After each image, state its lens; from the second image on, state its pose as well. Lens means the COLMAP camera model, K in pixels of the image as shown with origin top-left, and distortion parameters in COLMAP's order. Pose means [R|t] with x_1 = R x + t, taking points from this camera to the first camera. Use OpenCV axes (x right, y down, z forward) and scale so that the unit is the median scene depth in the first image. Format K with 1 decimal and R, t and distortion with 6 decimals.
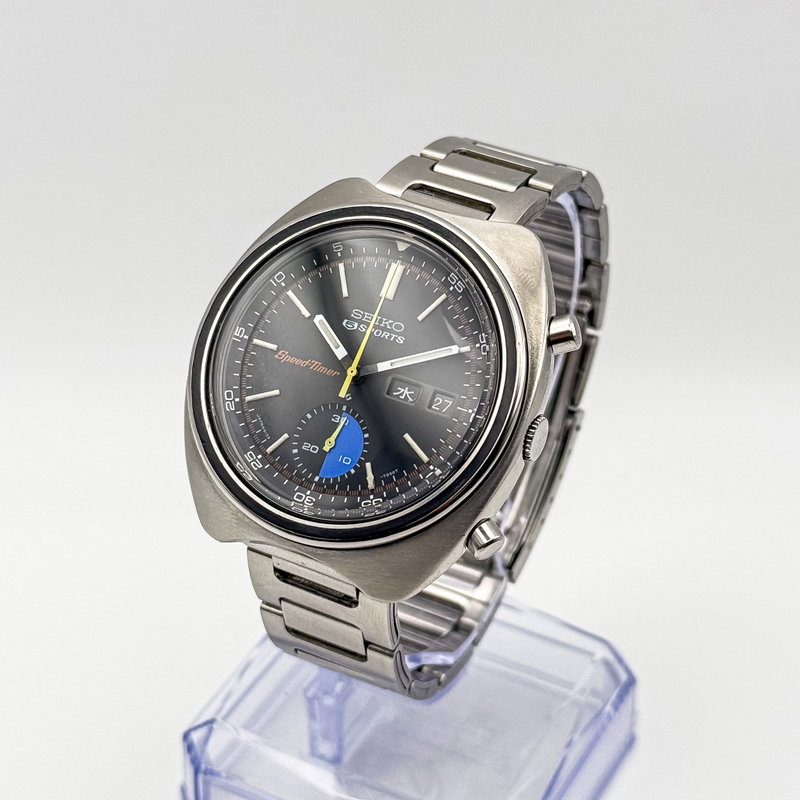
lens RADIAL K [[1935.9, 0, 402.4], [0, 1935.9, 396.1], [0, 0, 1]] dist [0.111553, 0.000000]
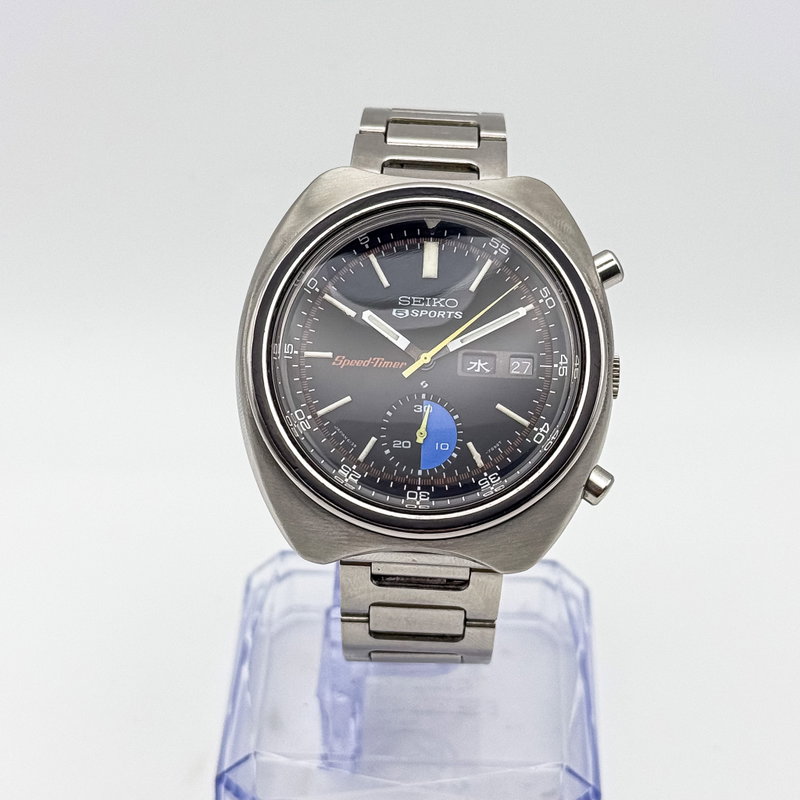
lens RADIAL K [[1935.9, 0, 397.0], [0, 1935.9, 402.0], [0, 0, 1]] dist [0.111553, 0.000000]
pose [[0.901288, -0.256282, 0.349285, -0.384603], [0.243524, 0.966525, 0.080786, -0.073363], [-0.358296, 0.012248, 0.933528, 0.085908]]
